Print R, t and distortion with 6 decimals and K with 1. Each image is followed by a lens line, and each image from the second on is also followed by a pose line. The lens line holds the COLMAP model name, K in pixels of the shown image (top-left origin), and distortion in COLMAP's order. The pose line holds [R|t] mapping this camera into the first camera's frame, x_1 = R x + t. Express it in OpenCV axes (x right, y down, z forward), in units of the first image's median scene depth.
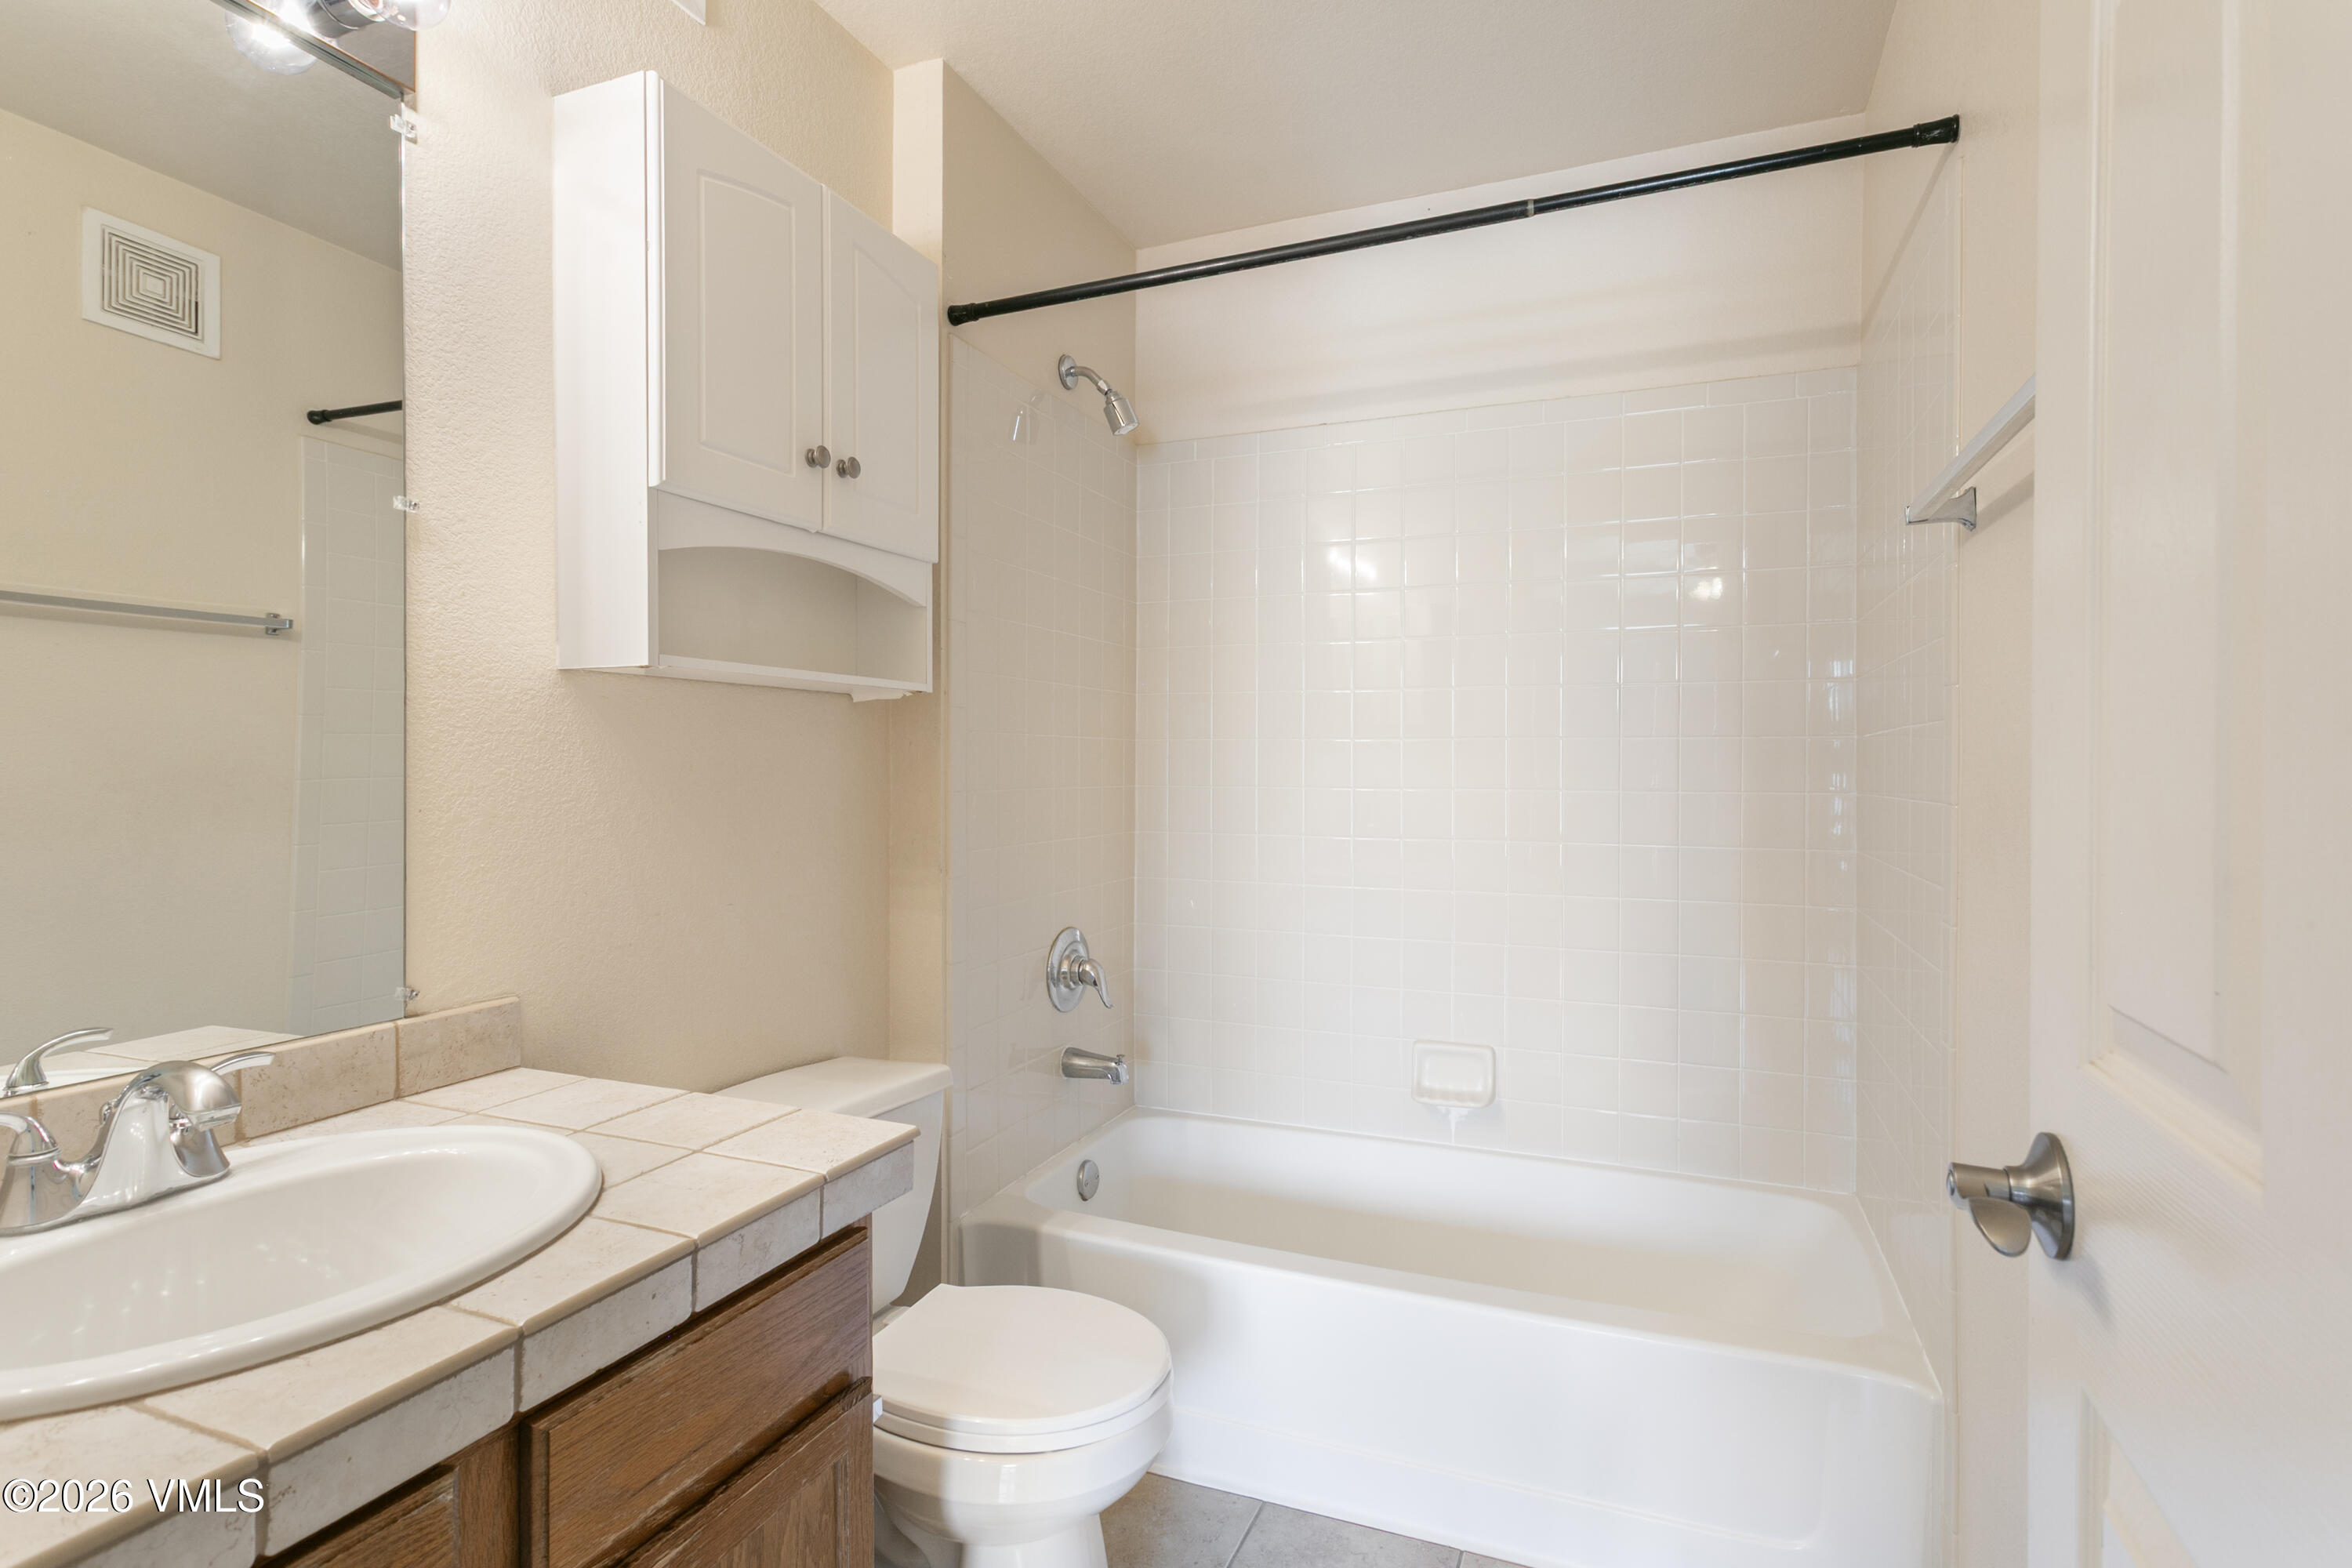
lens RADIAL K [[1174.5, 0, 1176.0], [0, 1174.5, 784.0], [0, 0, 1]] dist [-0.001904, -0.000281]
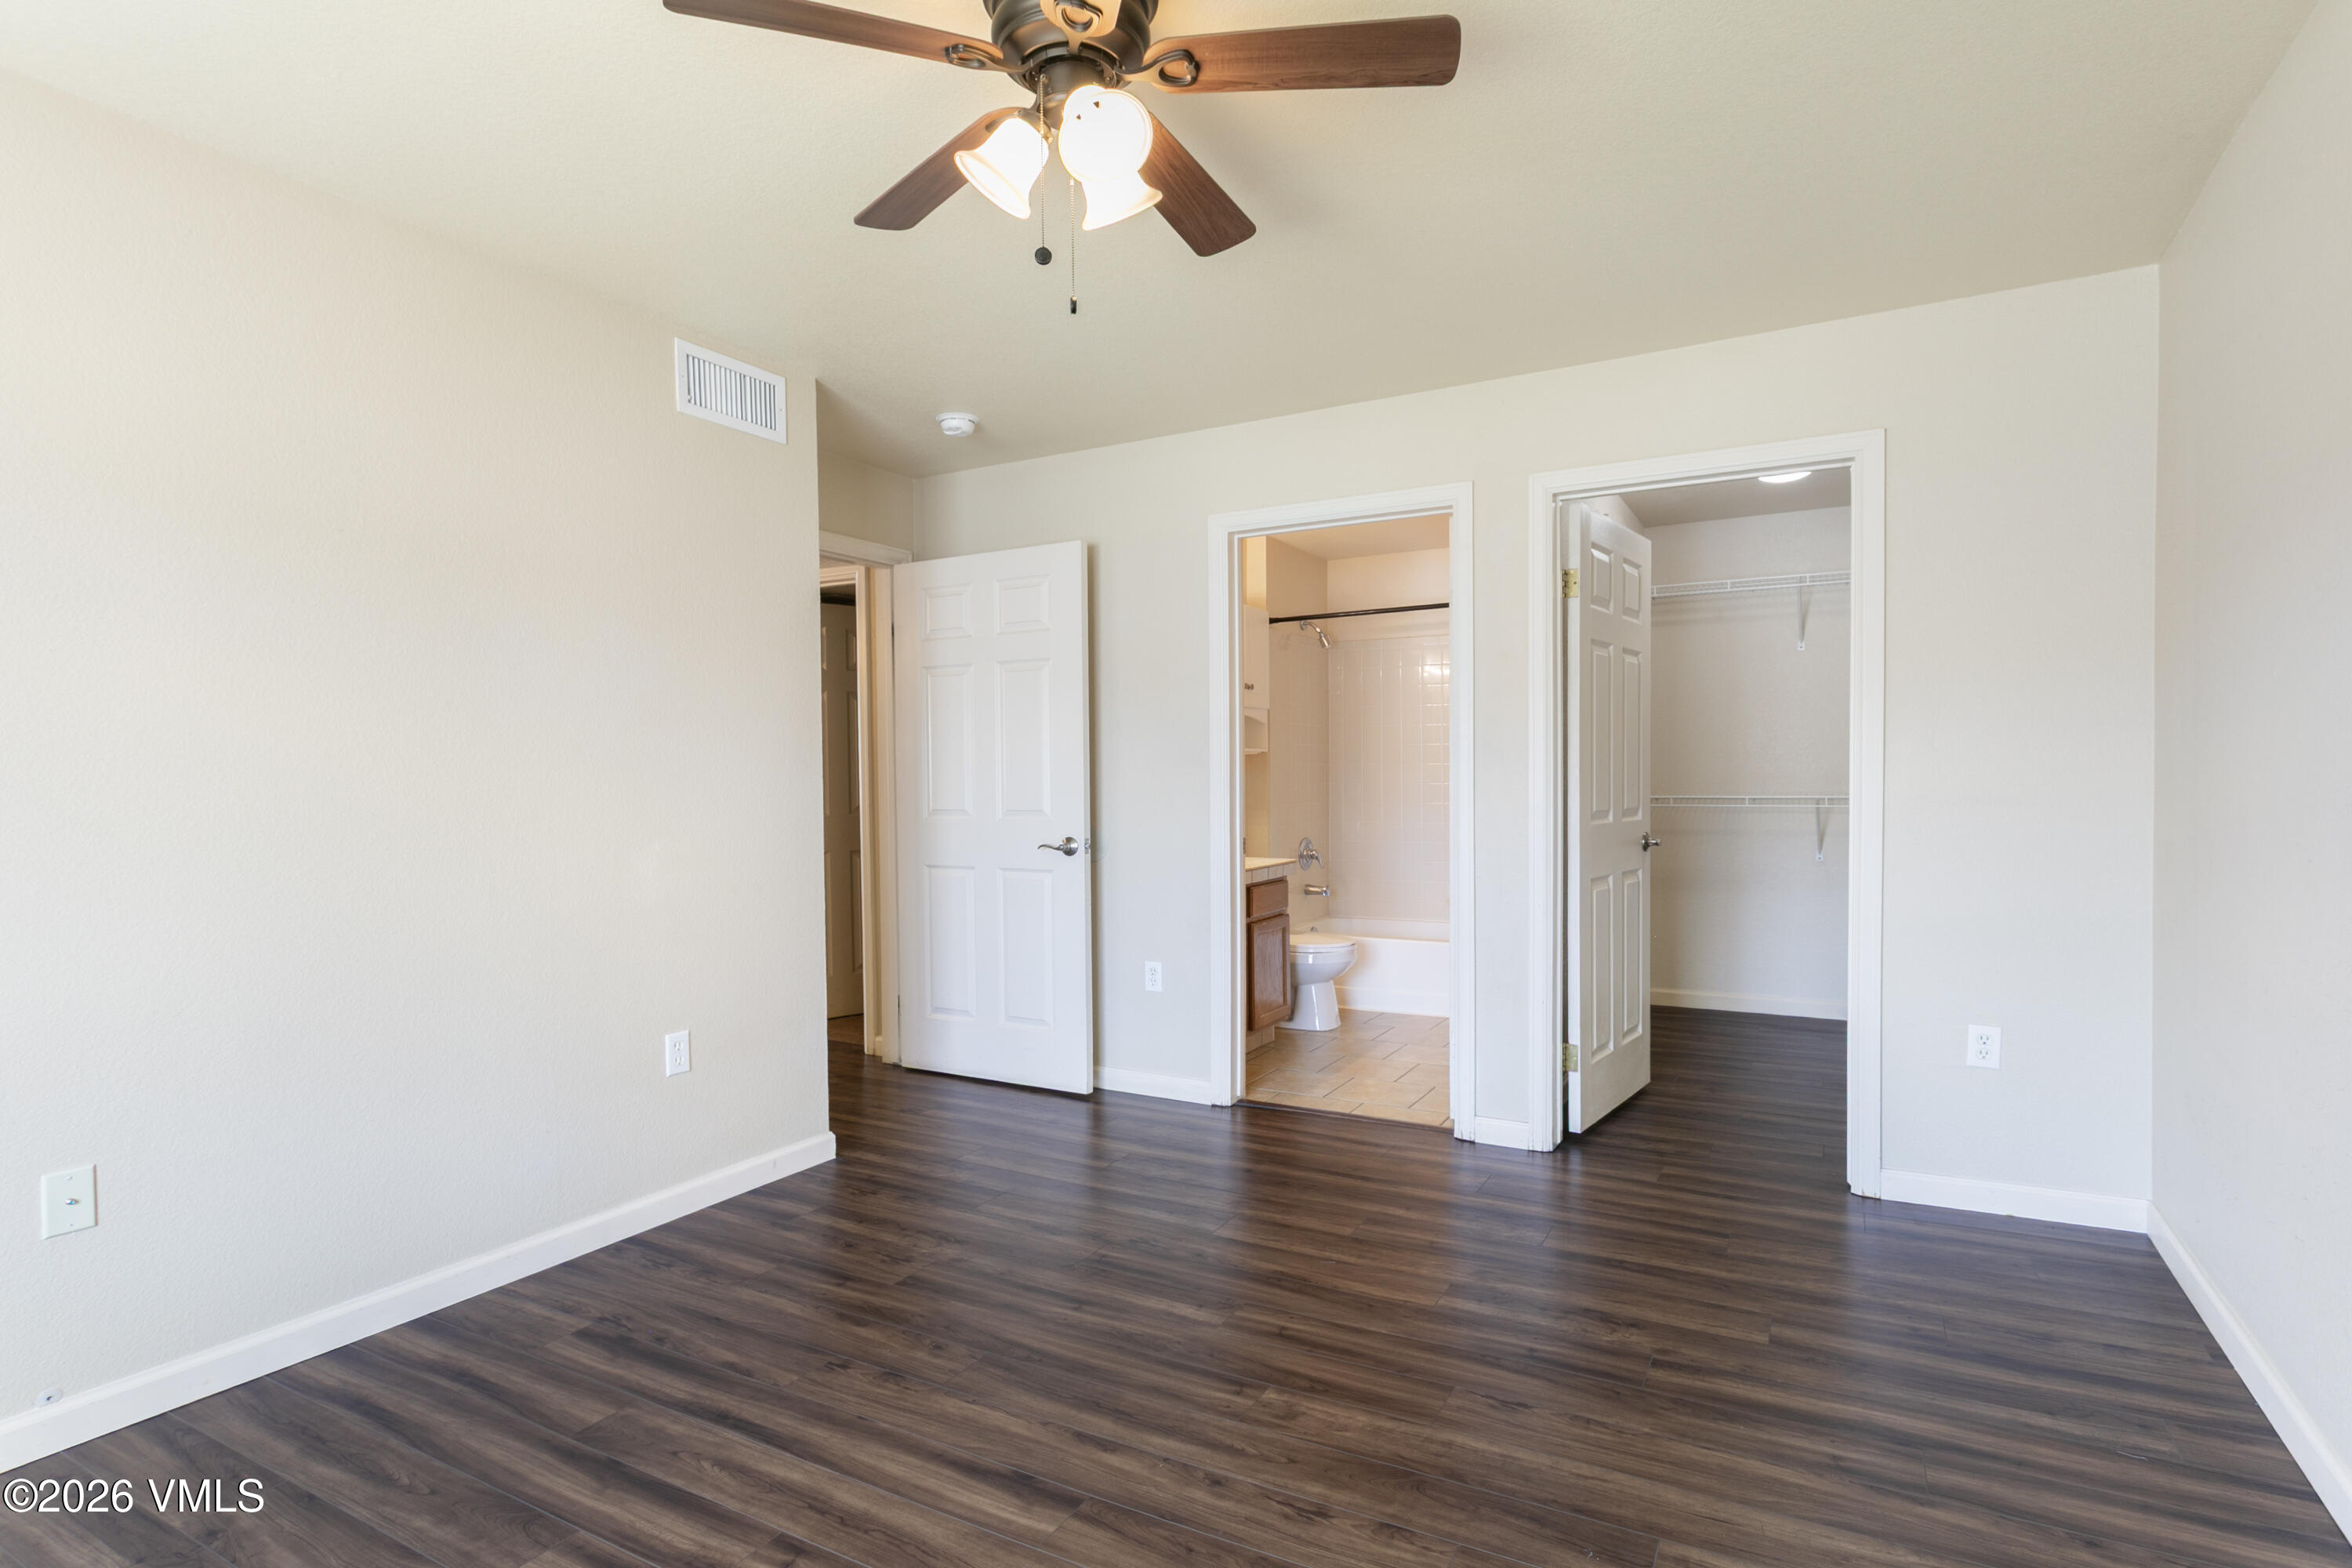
lens RADIAL K [[1174.5, 0, 1176.0], [0, 1174.5, 784.0], [0, 0, 1]] dist [-0.001904, -0.000281]
pose [[0.992089, -0.000978, -0.125530, -0.055980], [0.000398, 0.999989, -0.004644, 0.015771], [0.125533, 0.004557, 0.992079, -1.781317]]
